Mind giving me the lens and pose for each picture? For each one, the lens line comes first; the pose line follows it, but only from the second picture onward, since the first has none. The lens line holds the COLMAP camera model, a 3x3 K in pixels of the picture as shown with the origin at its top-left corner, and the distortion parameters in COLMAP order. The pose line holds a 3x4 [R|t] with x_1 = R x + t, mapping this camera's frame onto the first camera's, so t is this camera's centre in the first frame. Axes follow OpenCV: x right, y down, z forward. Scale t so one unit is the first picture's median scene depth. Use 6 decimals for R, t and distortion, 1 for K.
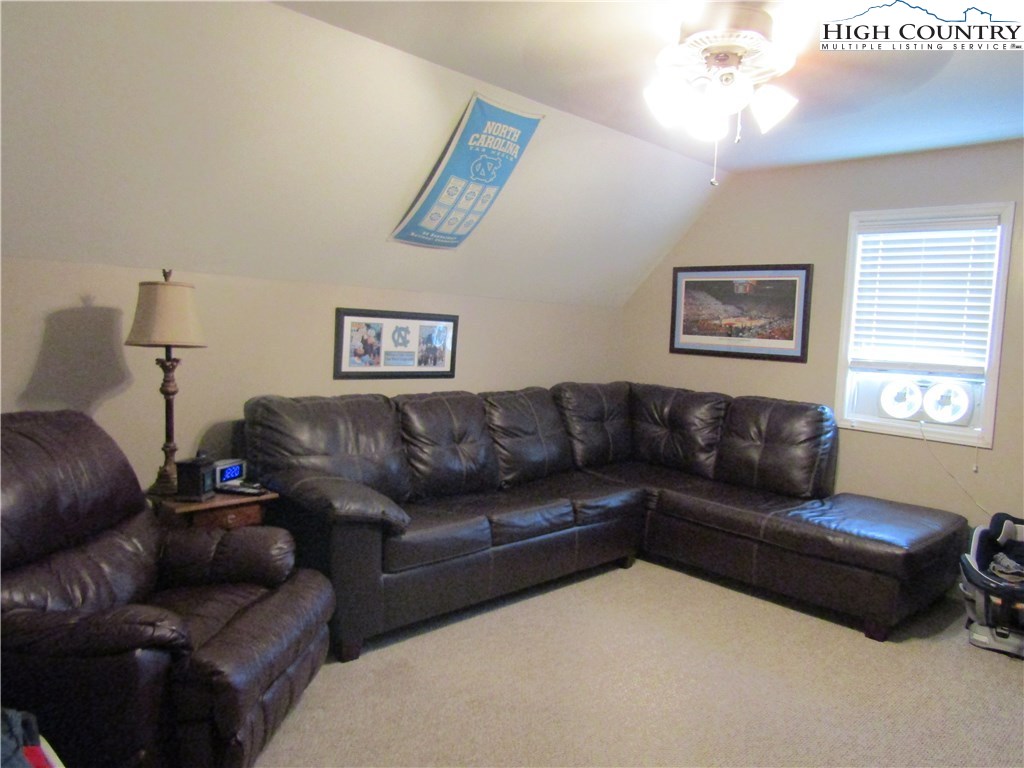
lens RADIAL K [[723.1, 0, 512.0], [0, 723.1, 384.0], [0, 0, 1]] dist [-0.011423, 0.000339]
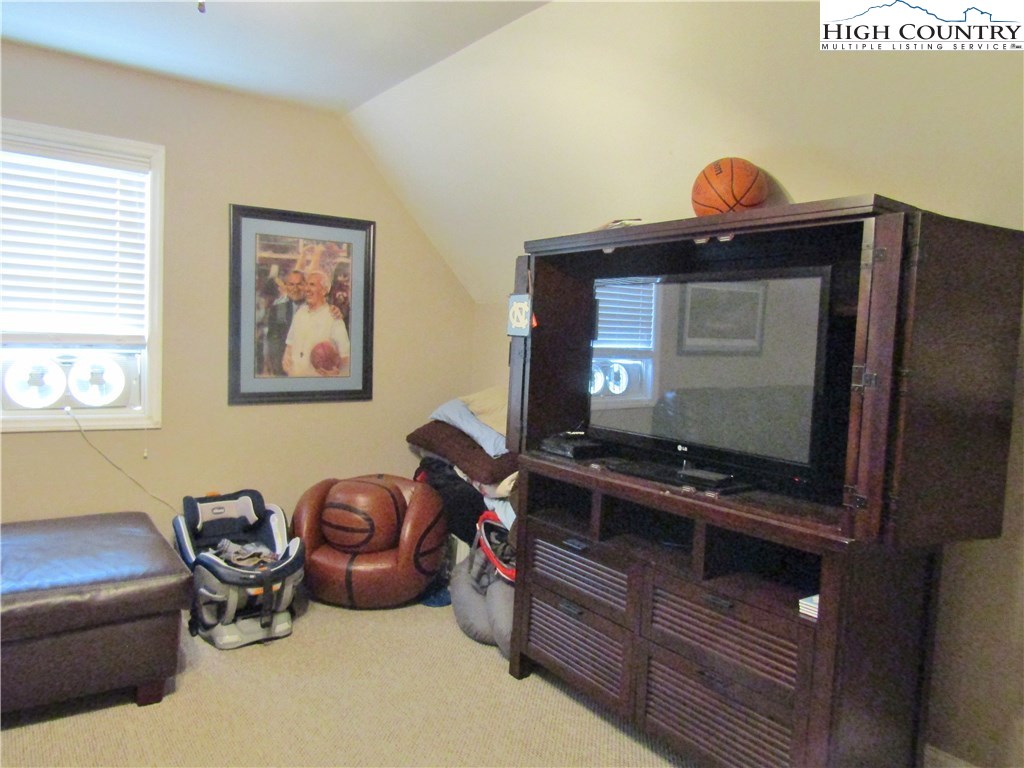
lens RADIAL K [[723.1, 0, 512.0], [0, 723.1, 384.0], [0, 0, 1]] dist [-0.011423, 0.000339]
pose [[0.155465, -0.112726, 0.981389, -0.126212], [0.041012, 0.993348, 0.107603, -0.040684], [-0.986990, 0.023520, 0.159054, 0.431786]]
